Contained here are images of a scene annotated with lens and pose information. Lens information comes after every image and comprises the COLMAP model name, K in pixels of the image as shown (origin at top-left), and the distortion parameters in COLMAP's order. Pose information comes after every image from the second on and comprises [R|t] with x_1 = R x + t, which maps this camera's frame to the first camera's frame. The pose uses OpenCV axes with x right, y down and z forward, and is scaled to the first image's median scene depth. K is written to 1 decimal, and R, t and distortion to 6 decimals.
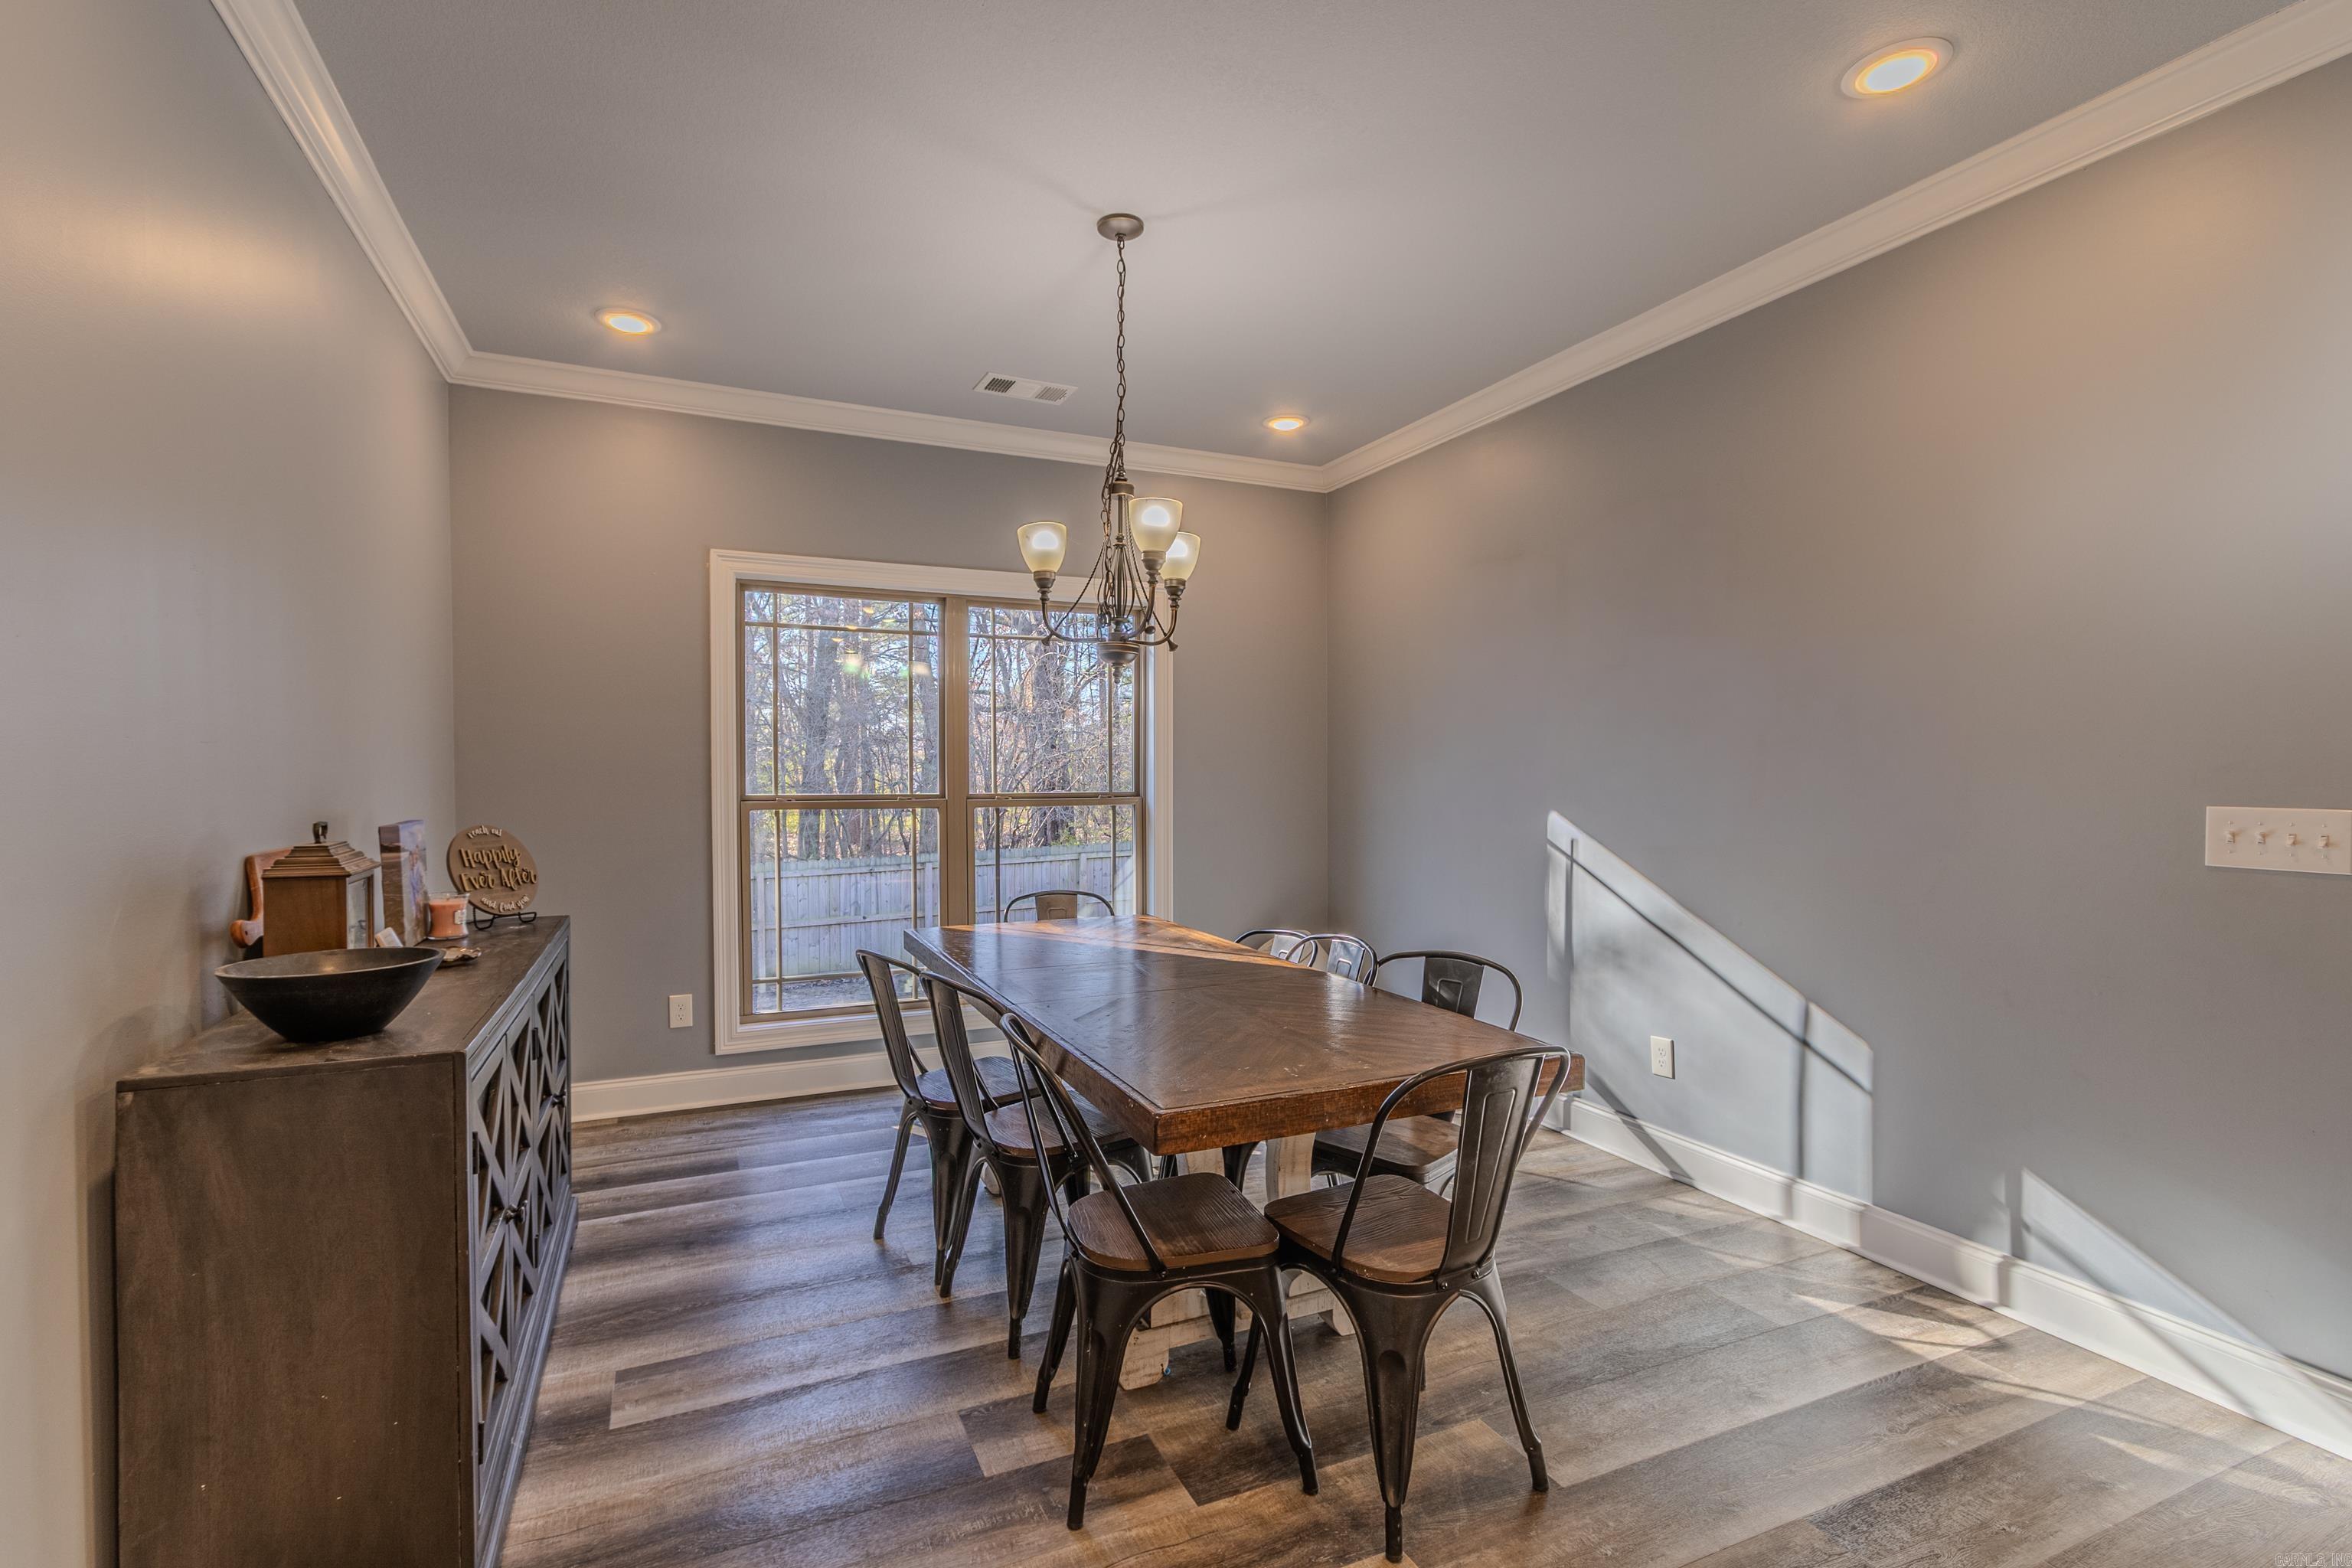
lens RADIAL K [[1086.1, 0, 1153.1], [0, 1086.1, 785.7], [0, 0, 1]] dist [0.000085, 0.000163]
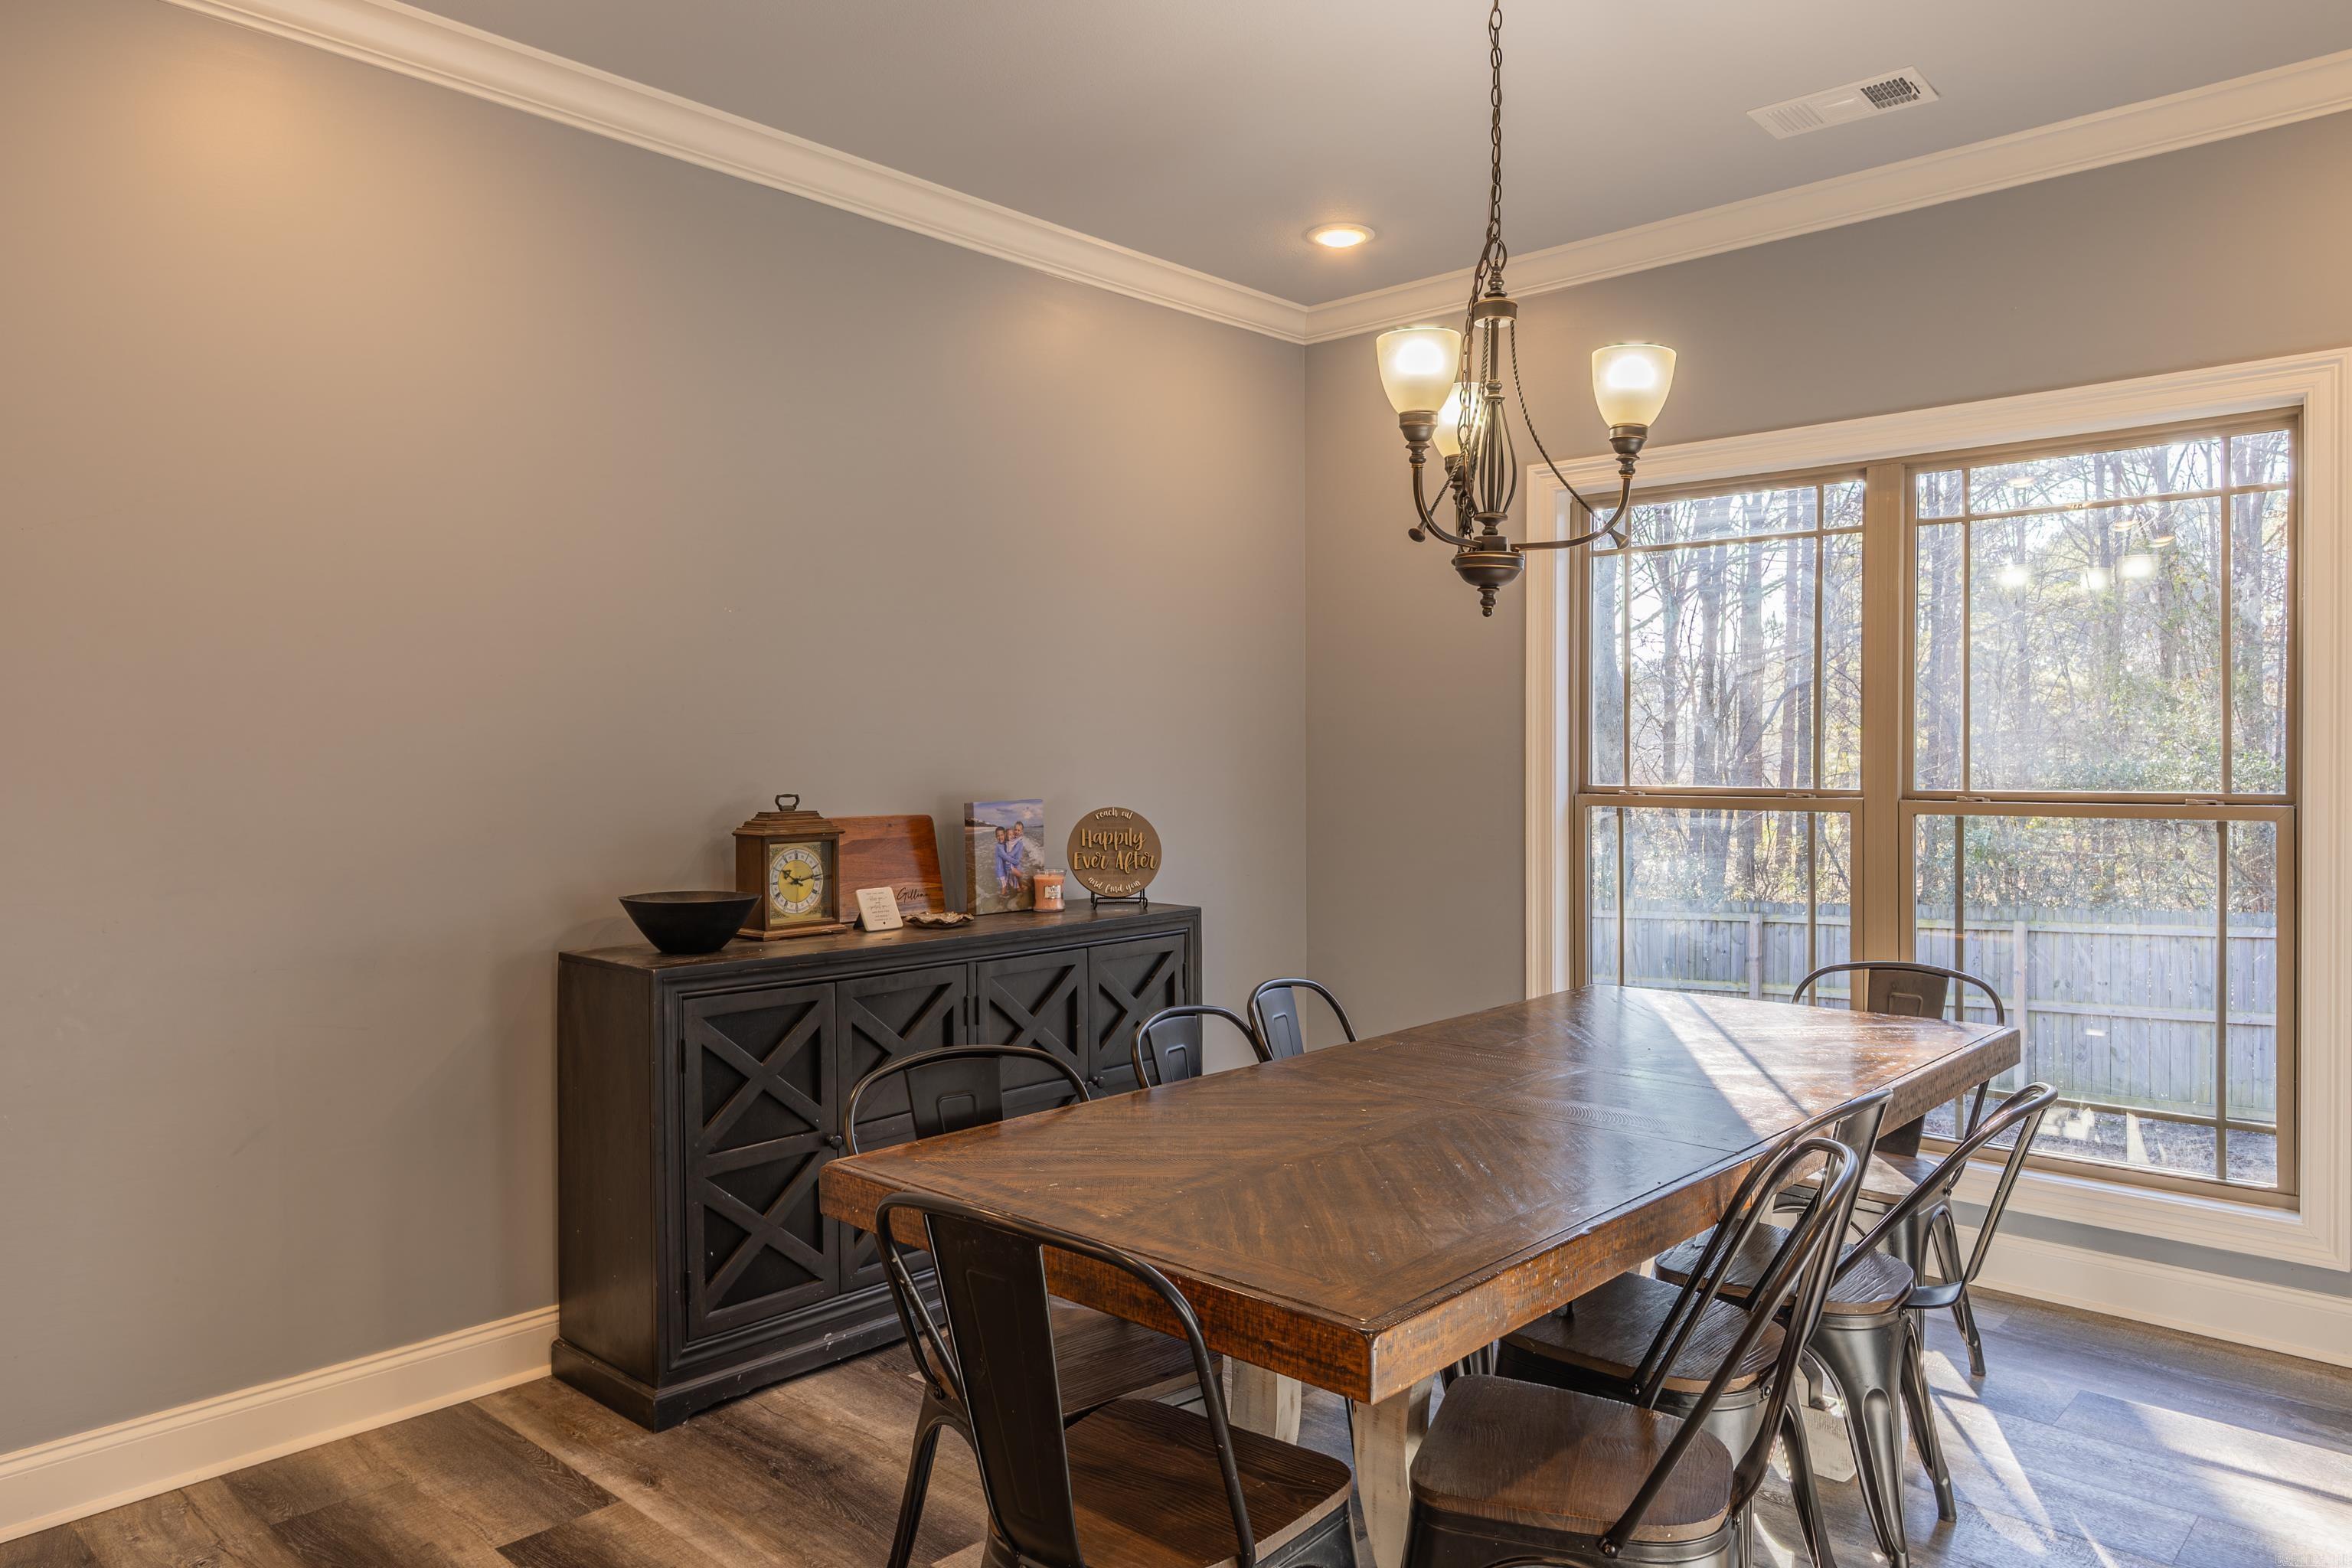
lens RADIAL K [[1567.5, 0, 1176.0], [0, 1567.5, 784.0], [0, 0, 1]] dist [-0.002419, 0.000211]
pose [[0.404584, 0.020841, -0.914263, 0.607652], [-0.012251, 0.999774, 0.017369, -0.008227], [0.914419, 0.004173, 0.404748, 0.377517]]
